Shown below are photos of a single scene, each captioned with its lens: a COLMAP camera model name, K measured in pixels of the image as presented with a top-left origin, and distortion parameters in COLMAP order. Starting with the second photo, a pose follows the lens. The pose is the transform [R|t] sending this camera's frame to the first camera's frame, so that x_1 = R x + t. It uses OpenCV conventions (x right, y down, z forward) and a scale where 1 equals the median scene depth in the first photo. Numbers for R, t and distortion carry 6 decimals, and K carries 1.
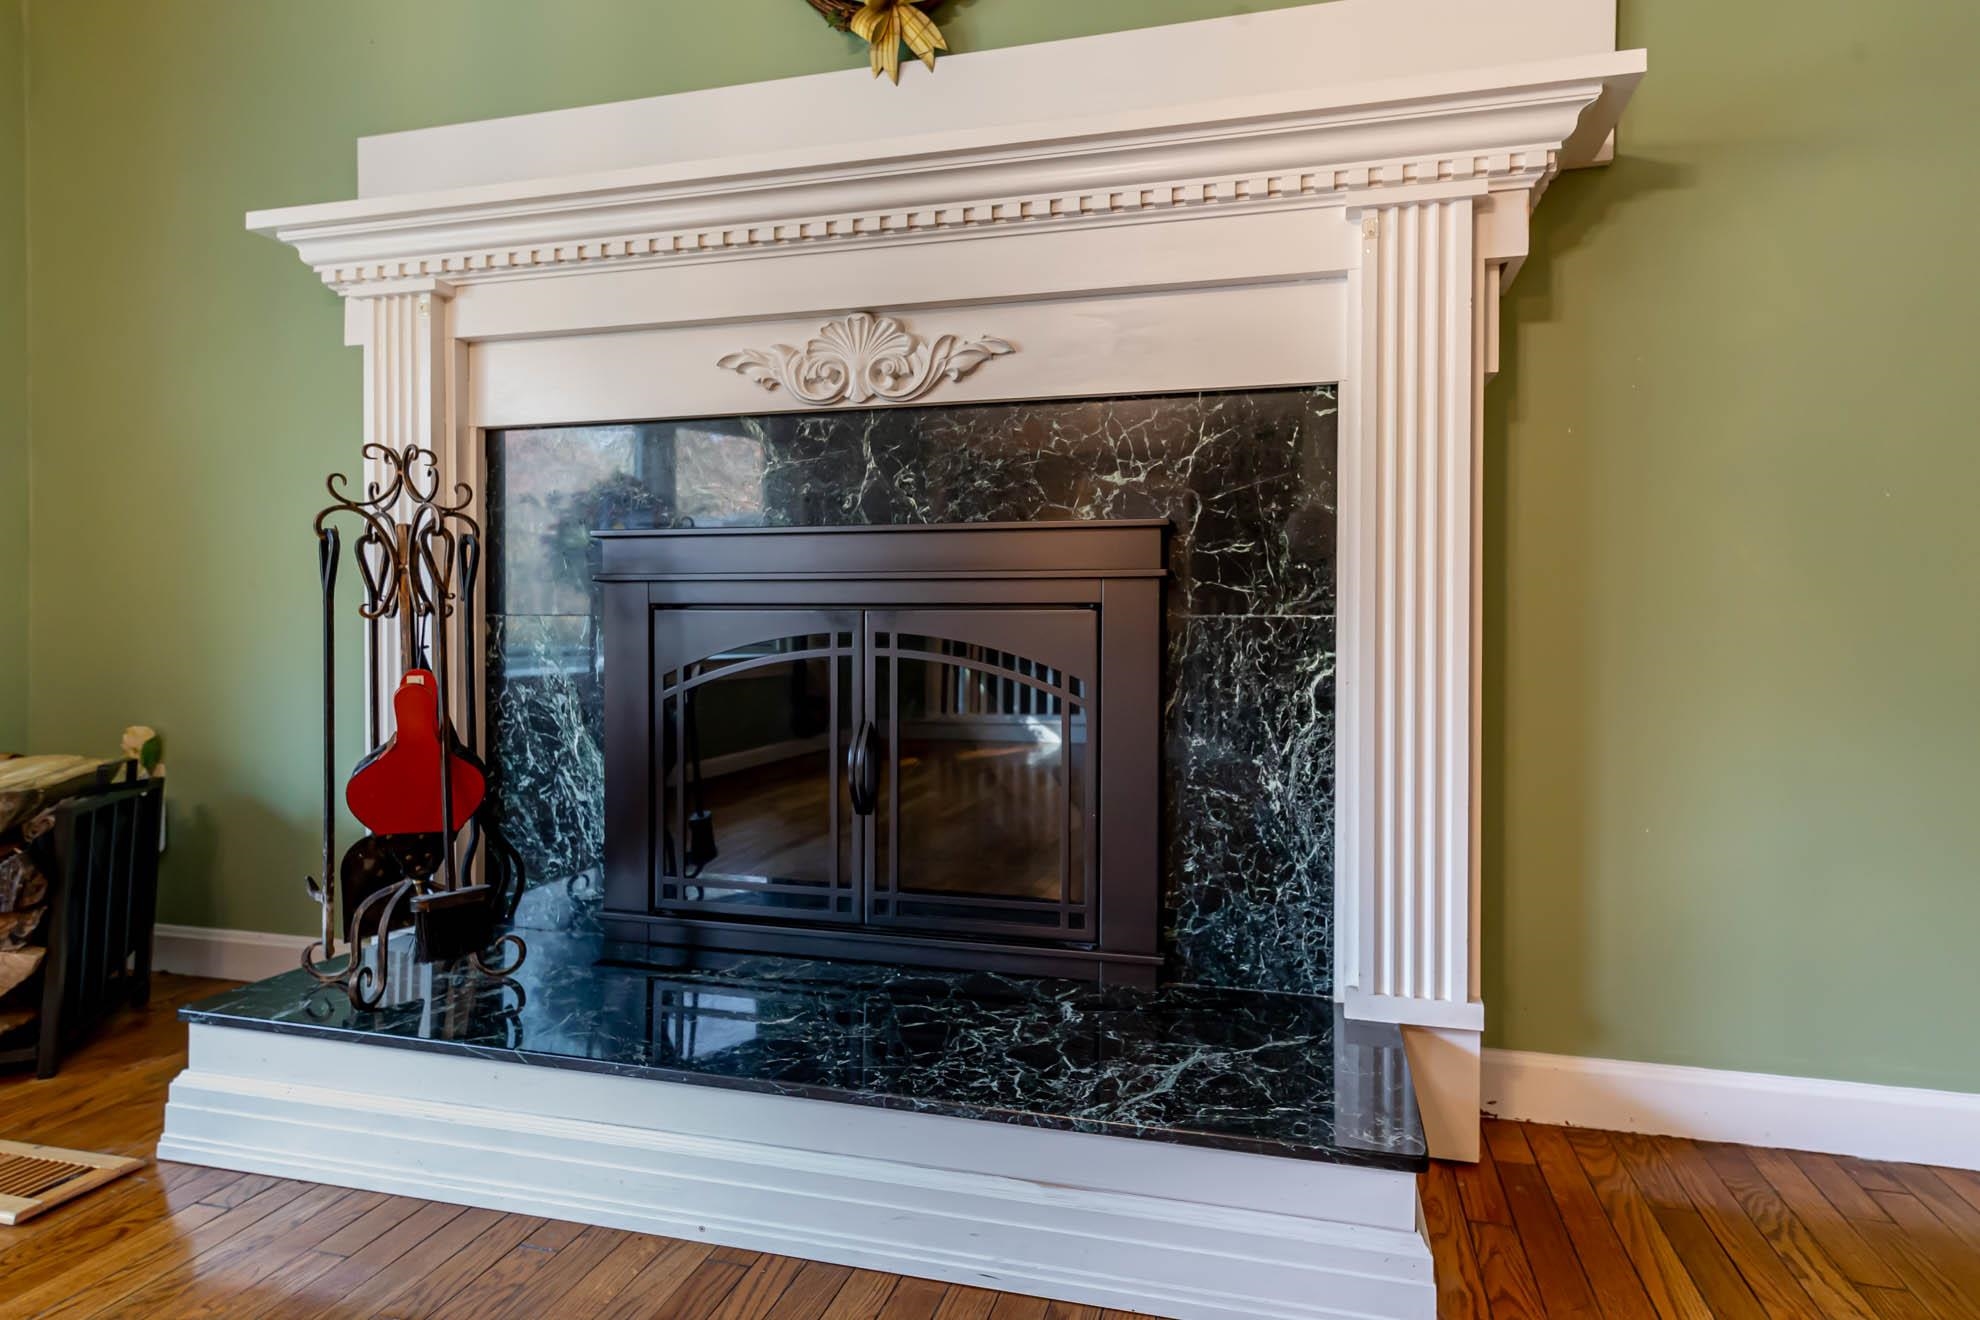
lens RADIAL K [[970.3, 0, 994.0], [0, 970.3, 650.5], [0, 0, 1]] dist [-0.001471, -0.000010]
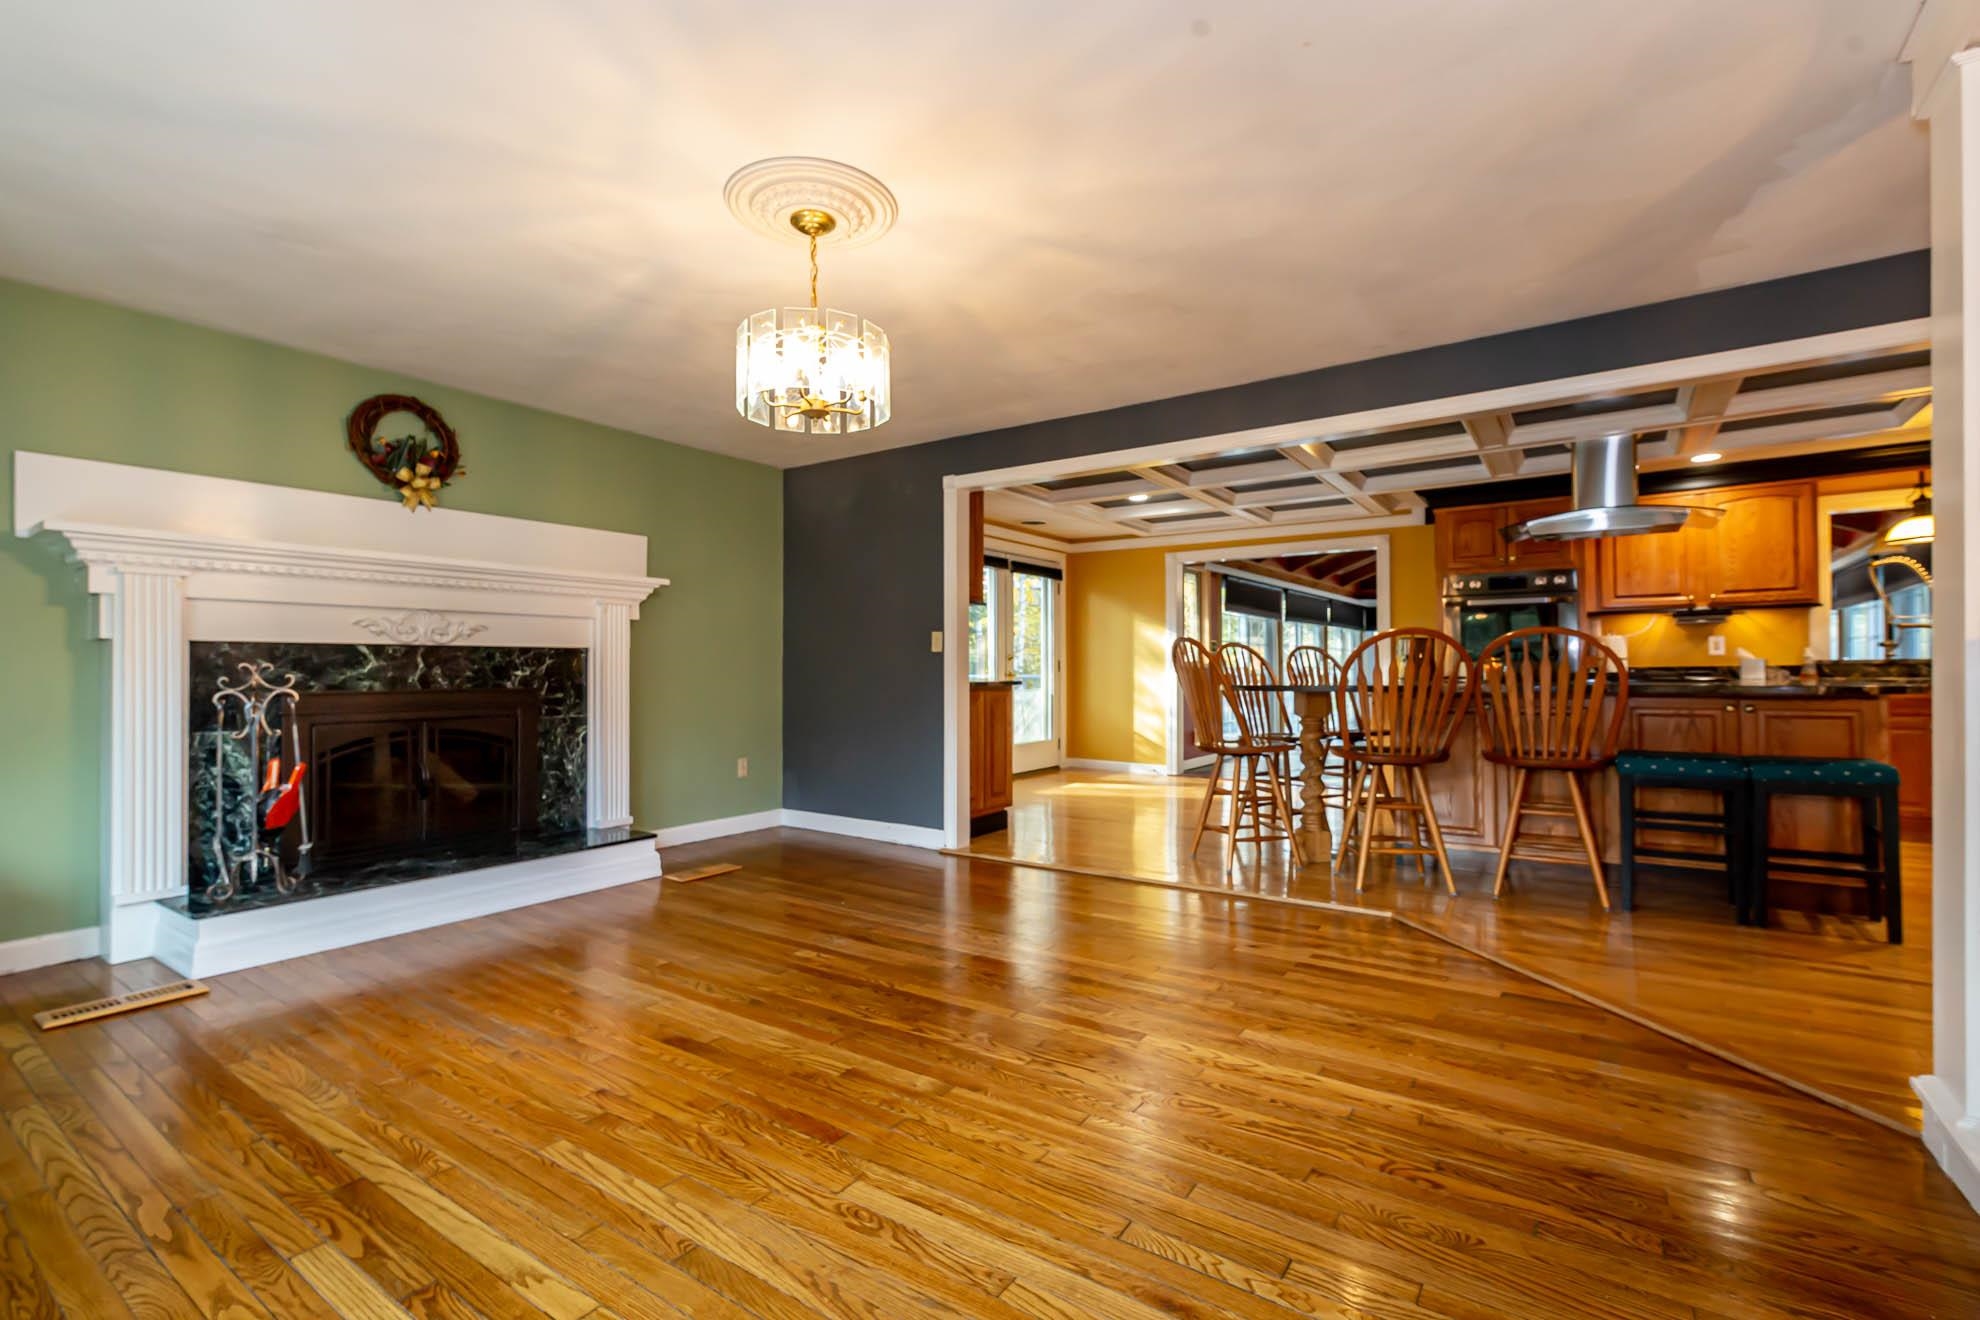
lens RADIAL K [[844.2, 0, 988.2], [0, 844.2, 670.6], [0, 0, 1]] dist [0.008847, -0.000110]
pose [[0.386058, -0.008239, 0.922438, -1.704511], [0.013165, 0.999907, 0.003421, -0.170597], [-0.922380, 0.010824, 0.386131, -1.341276]]
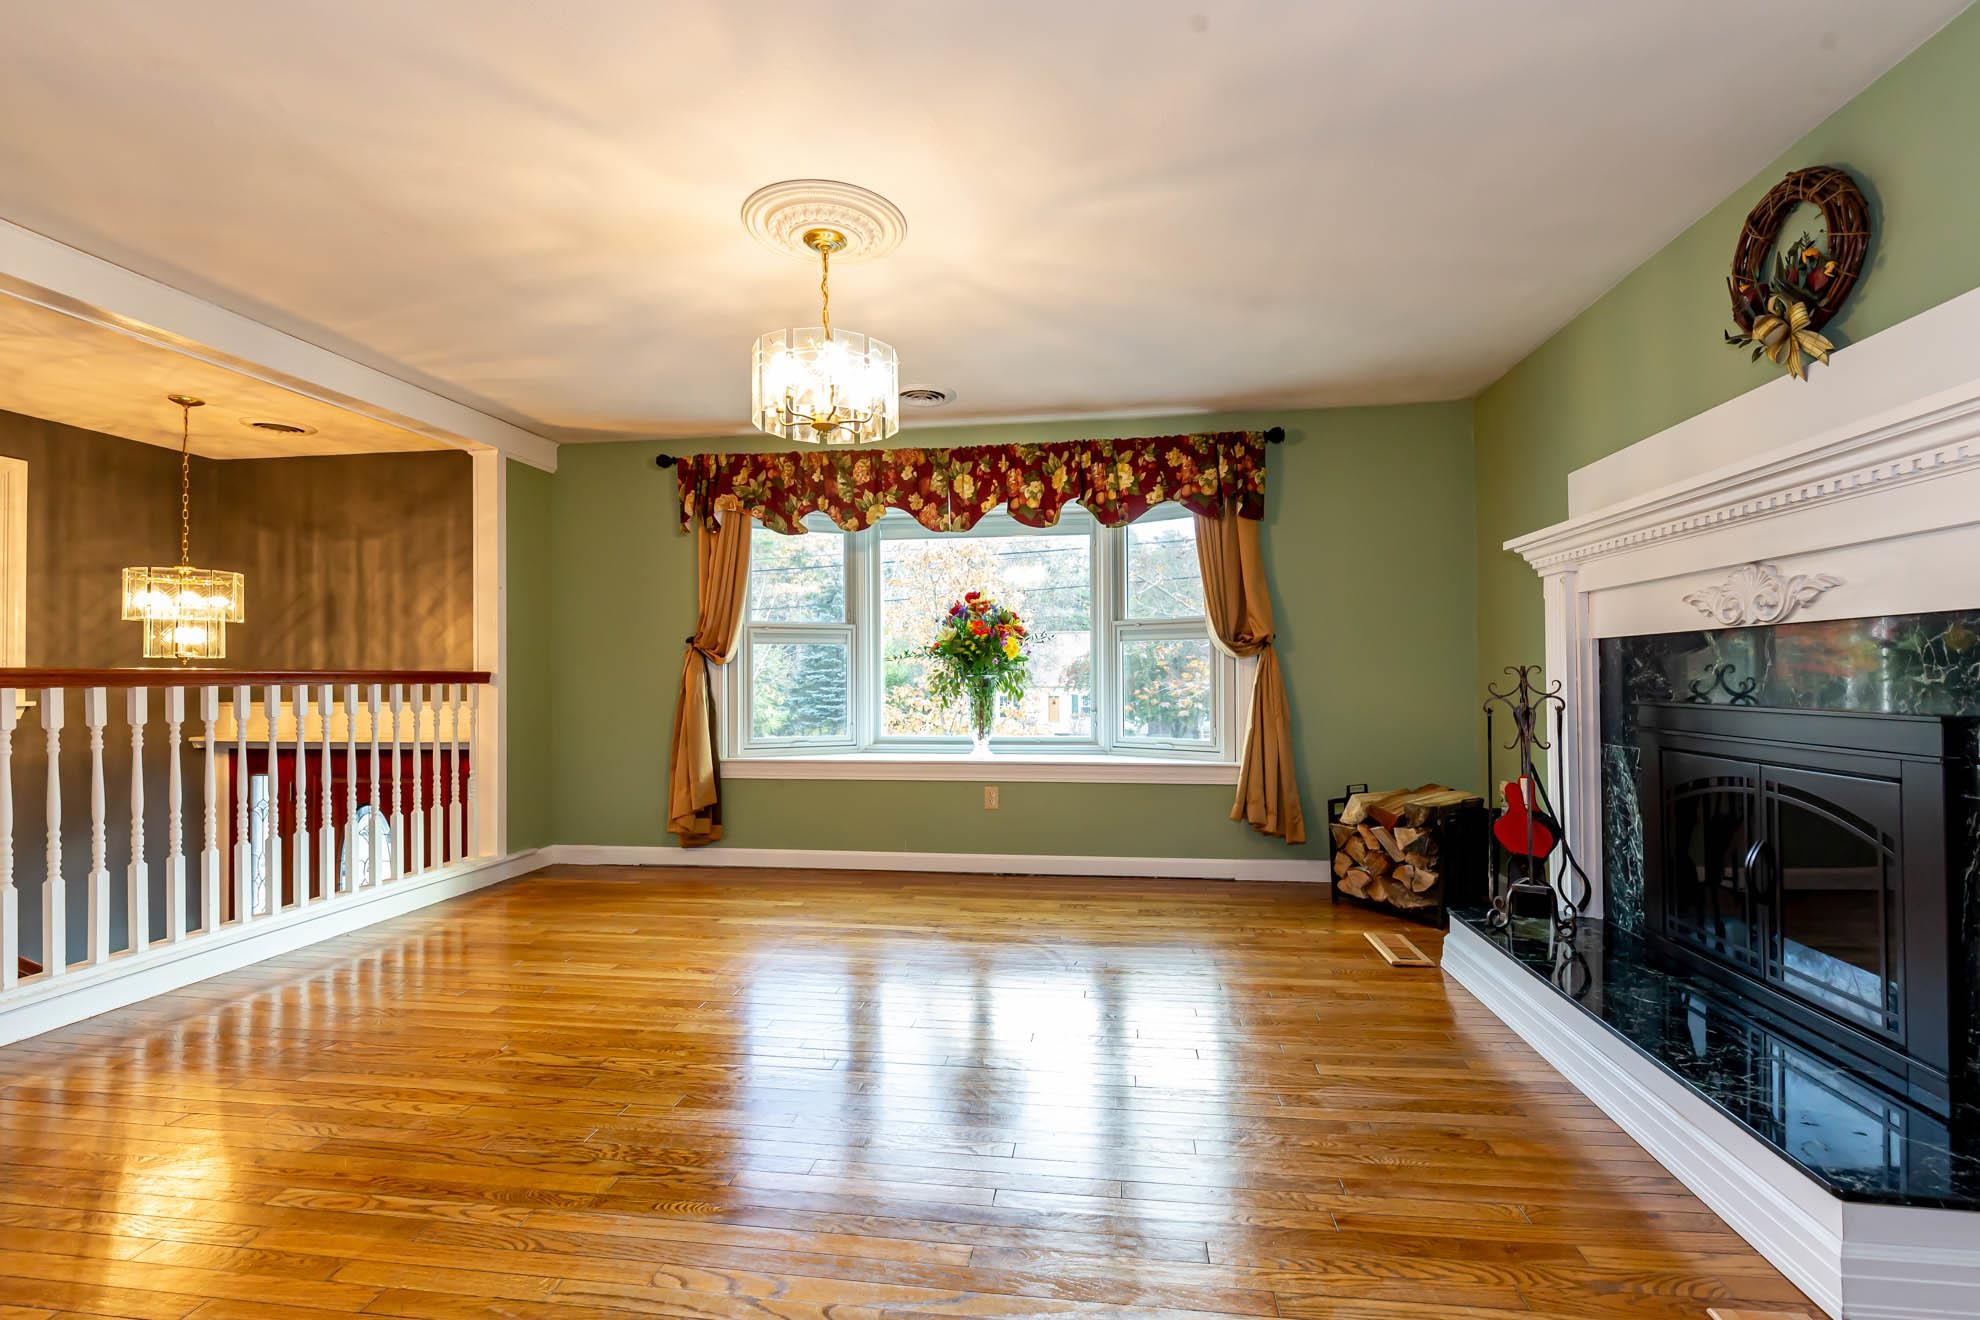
lens RADIAL K [[879.9, 0, 995.6], [0, 879.9, 664.1], [0, 0, 1]] dist [0.002543, 0.000194]
pose [[0.086707, -0.019908, -0.996035, 1.110768], [0.000763, 0.999801, -0.019917, -0.169074], [0.996234, 0.000967, 0.086705, -0.271989]]
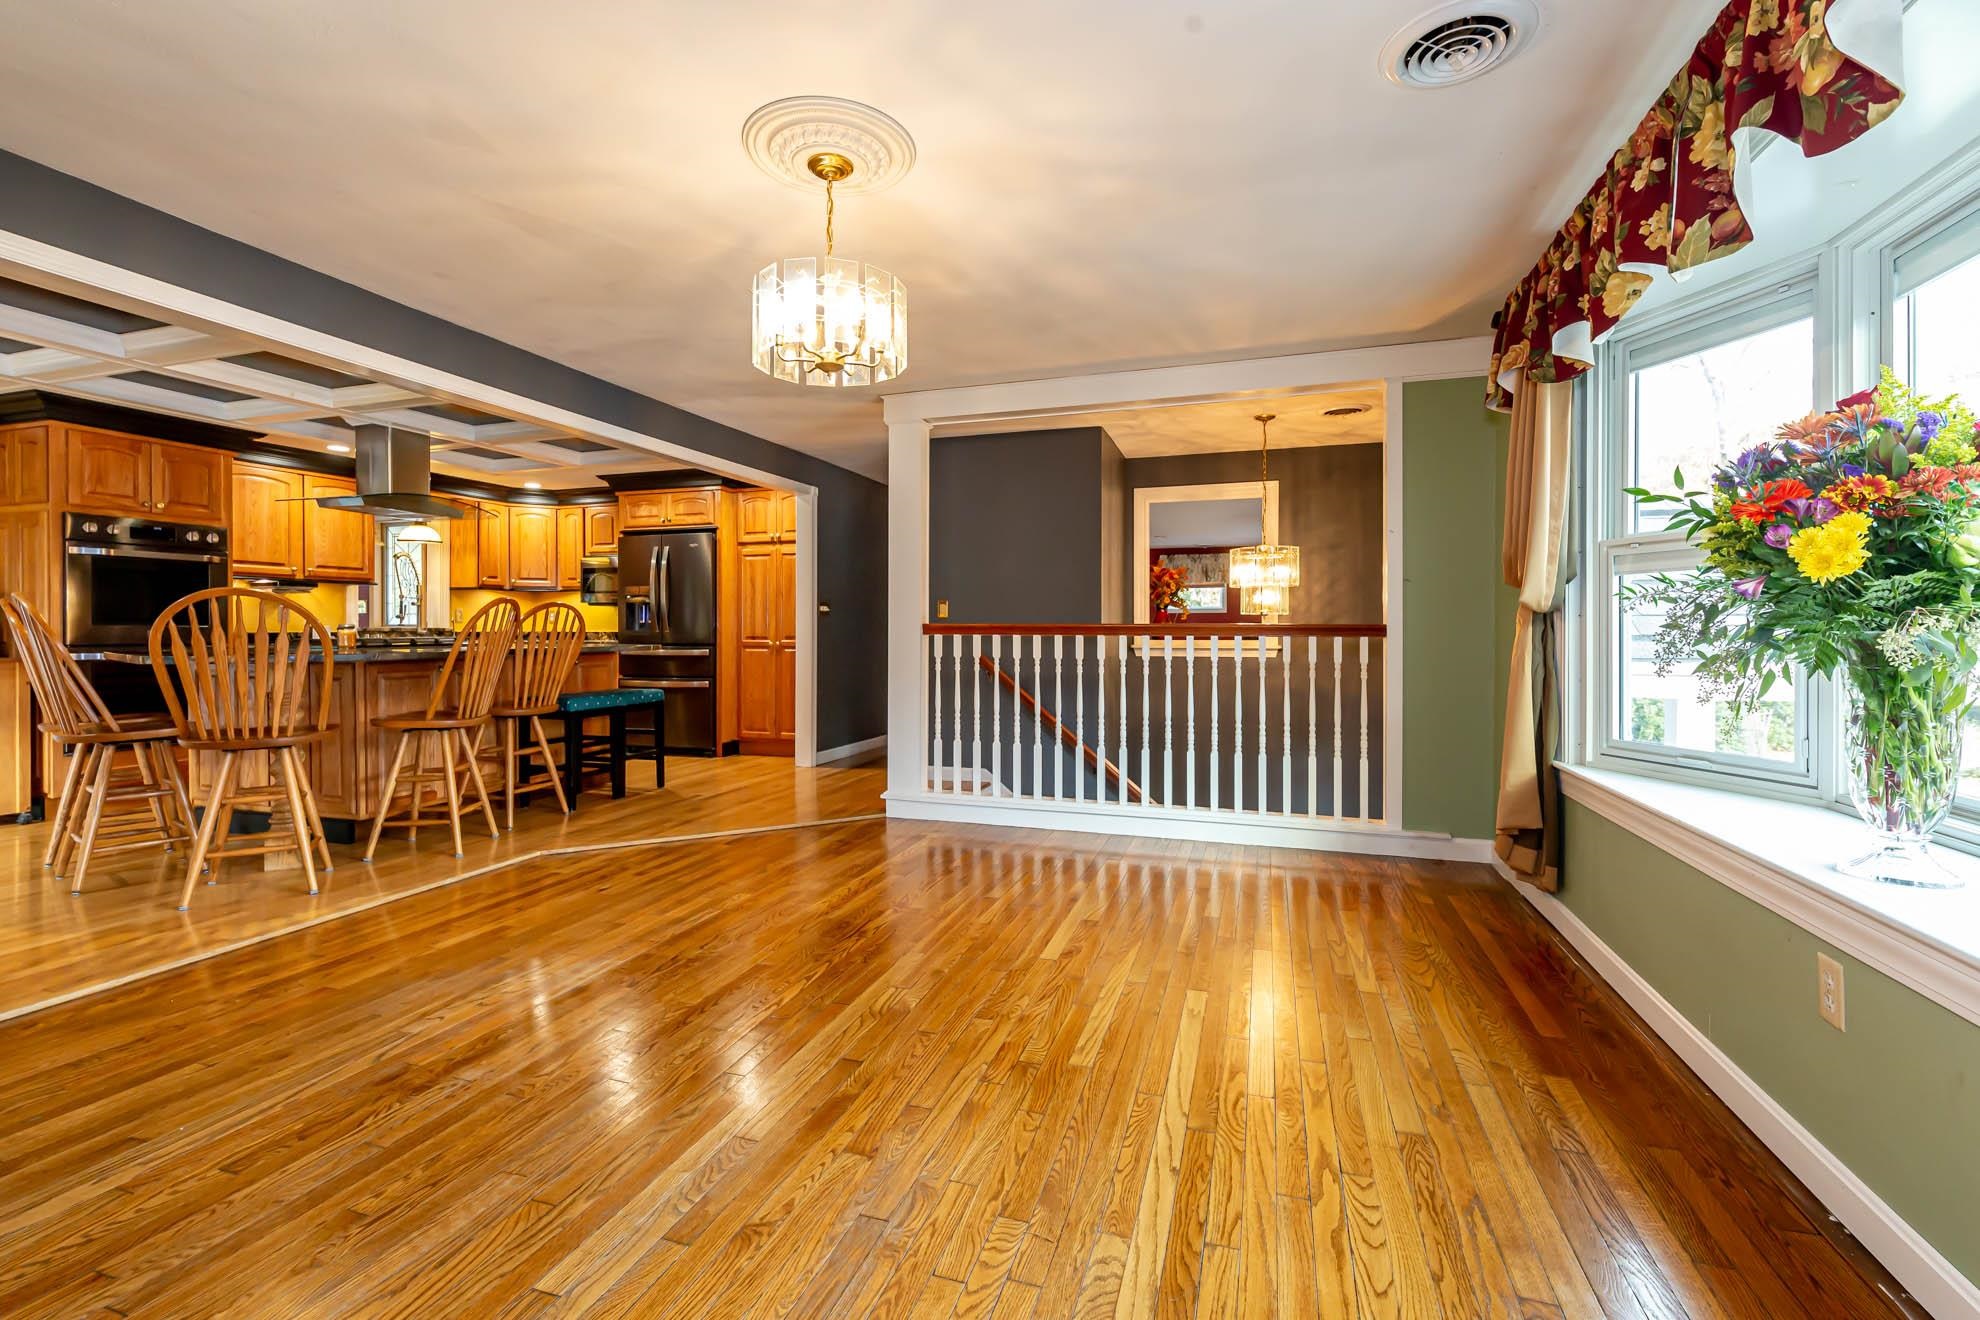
lens RADIAL K [[894.9, 0, 1005.1], [0, 894.9, 641.6], [0, 0, 1]] dist [0.000925, -0.000045]
pose [[-0.995776, -0.009049, 0.091372, -0.873324], [-0.007510, 0.999824, 0.017165, -0.188381], [-0.091511, 0.016407, -0.995669, 1.021366]]
